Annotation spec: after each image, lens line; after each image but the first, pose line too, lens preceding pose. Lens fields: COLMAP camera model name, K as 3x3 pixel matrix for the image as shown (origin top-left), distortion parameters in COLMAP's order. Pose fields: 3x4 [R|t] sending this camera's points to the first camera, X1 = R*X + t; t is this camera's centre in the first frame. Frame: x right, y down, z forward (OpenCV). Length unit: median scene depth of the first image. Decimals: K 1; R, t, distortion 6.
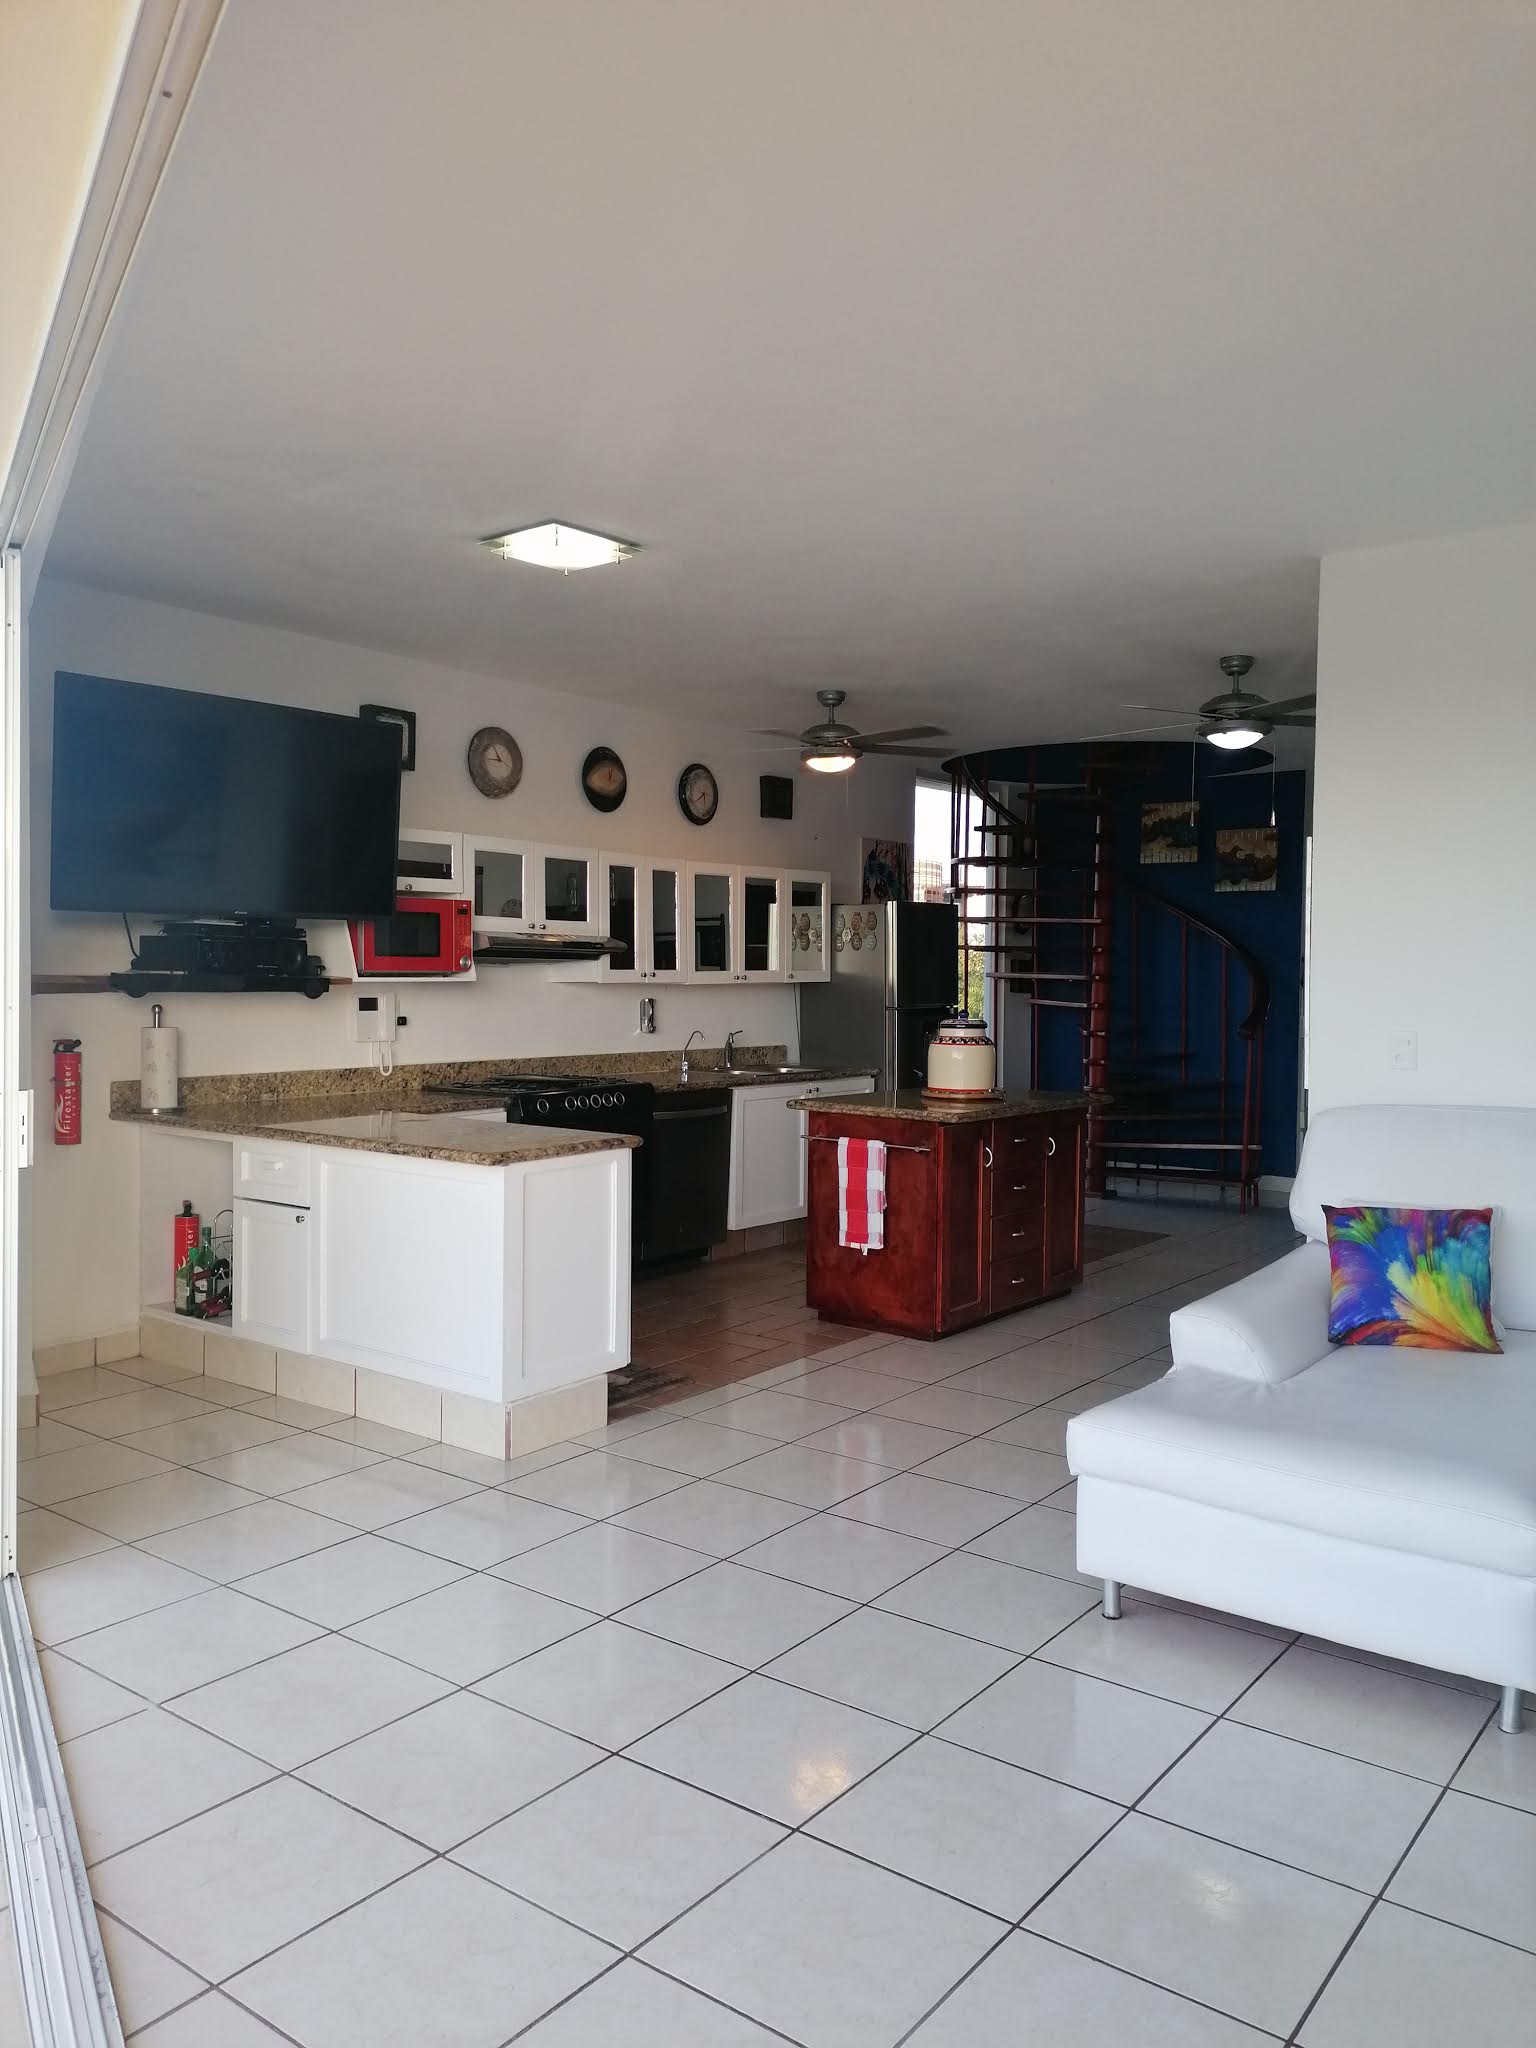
lens RADIAL K [[1538.8, 0, 767.7], [0, 1538.8, 1016.4], [0, 0, 1]] dist [0.080554, -0.086073]
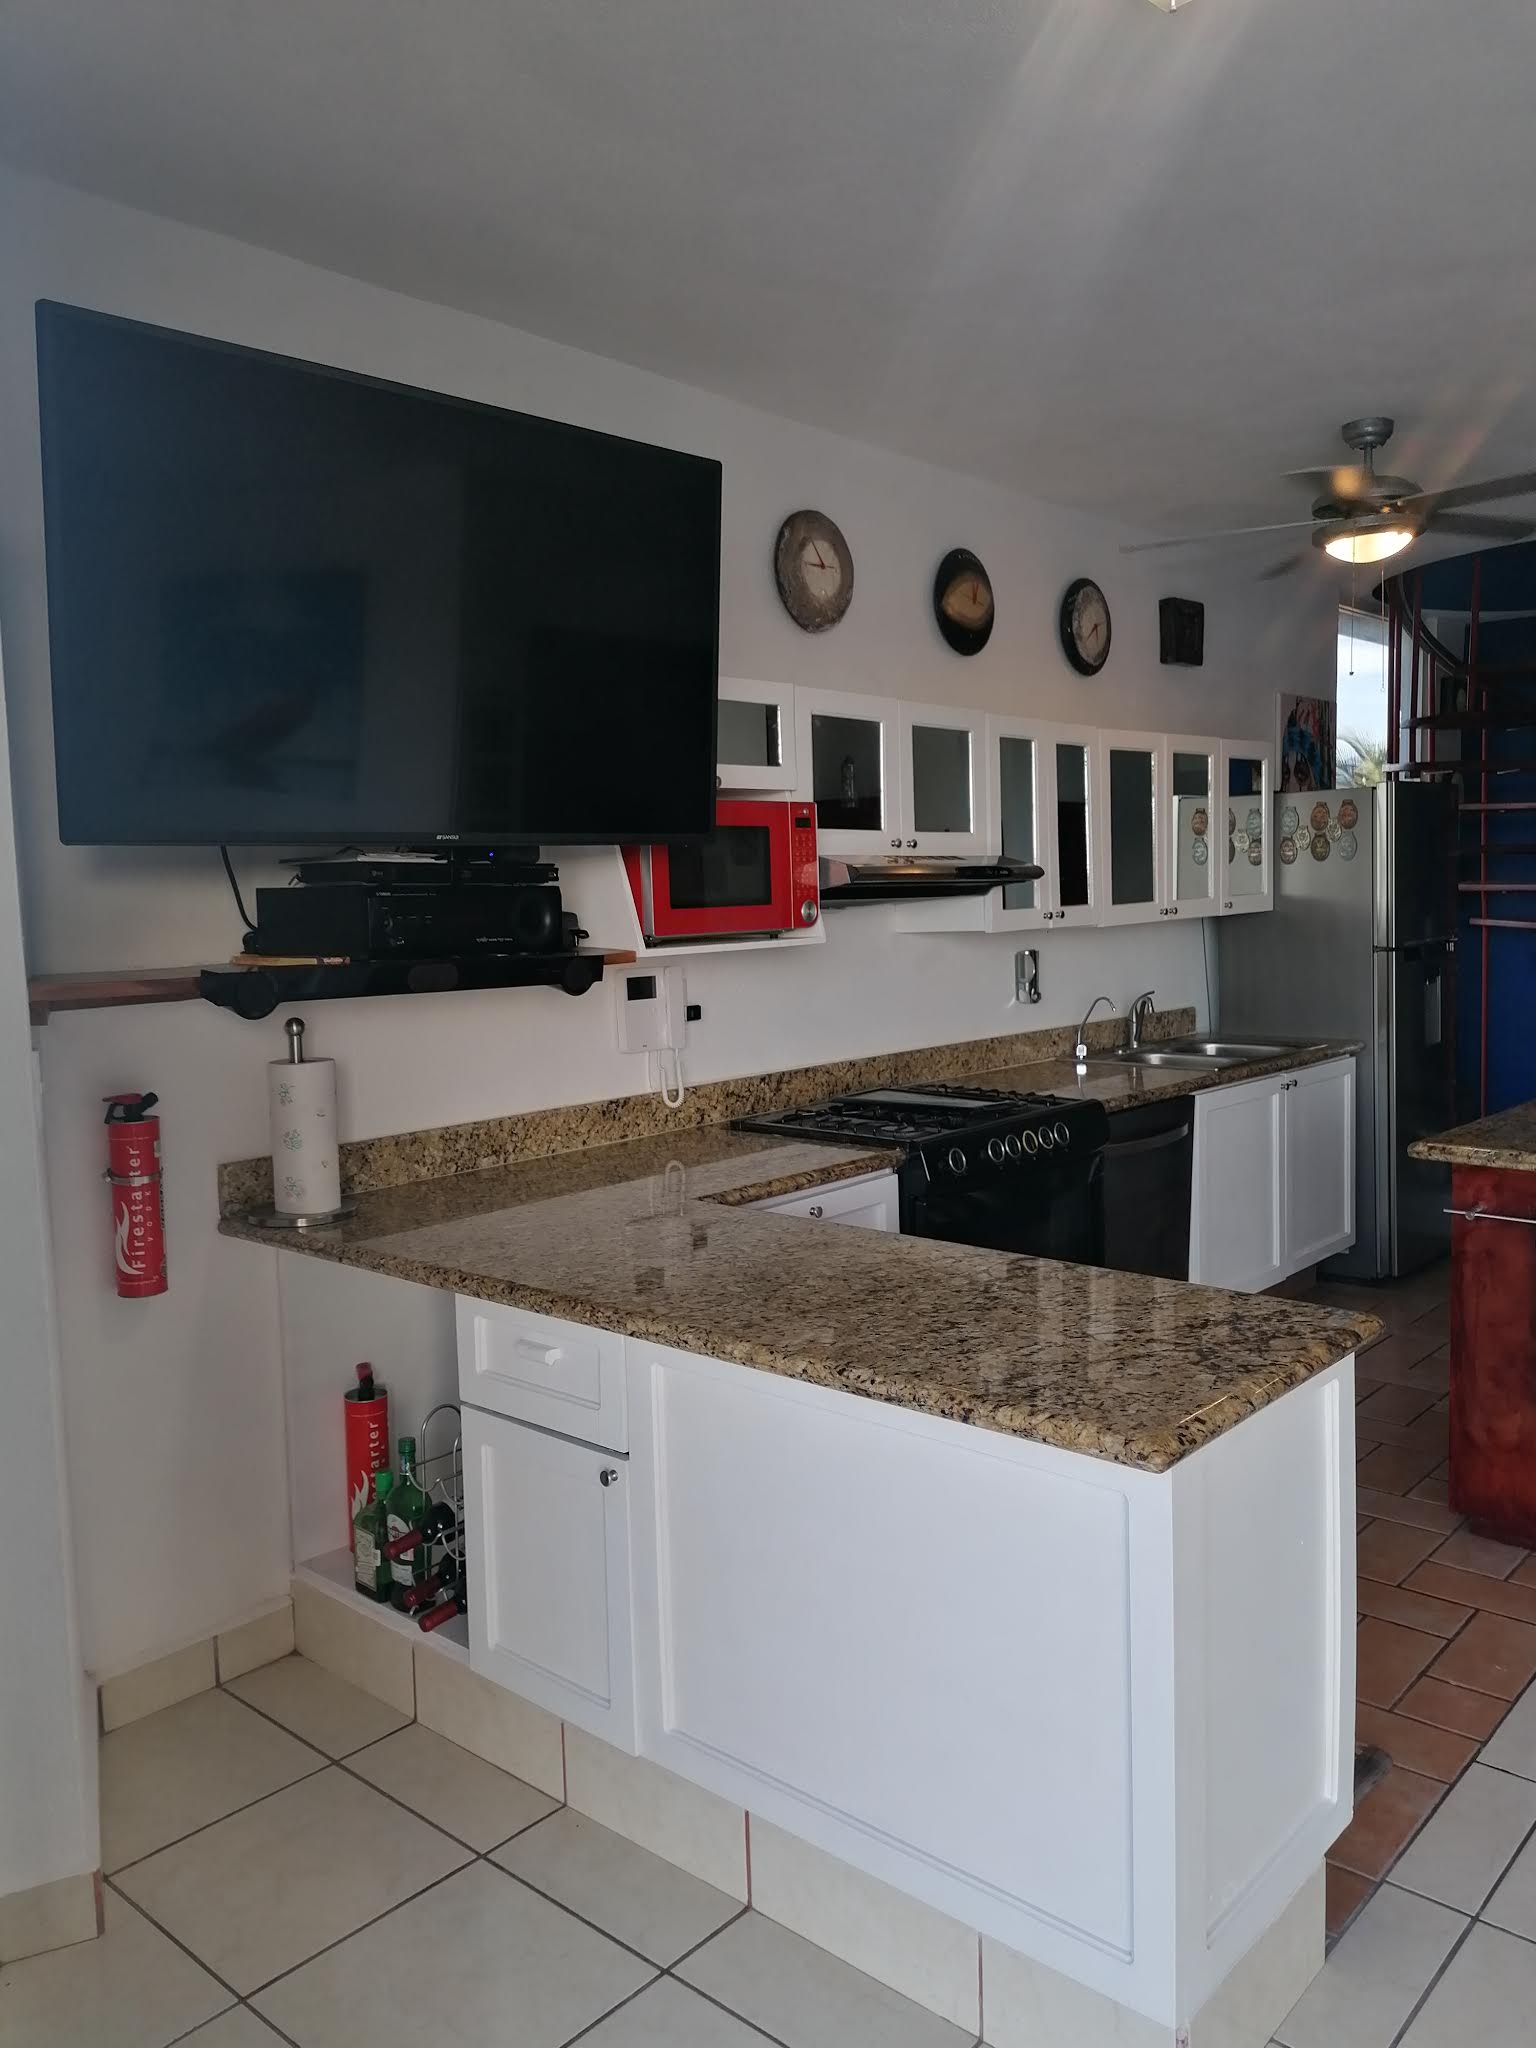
lens RADIAL K [[1538.8, 0, 771.1], [0, 1538.8, 1021.7], [0, 0, 1]] dist [0.080554, -0.086073]
pose [[0.996970, -0.028858, -0.072235, -0.169702], [0.033128, 0.997730, 0.058635, -0.028067], [0.070379, -0.060850, 0.995663, 0.427704]]
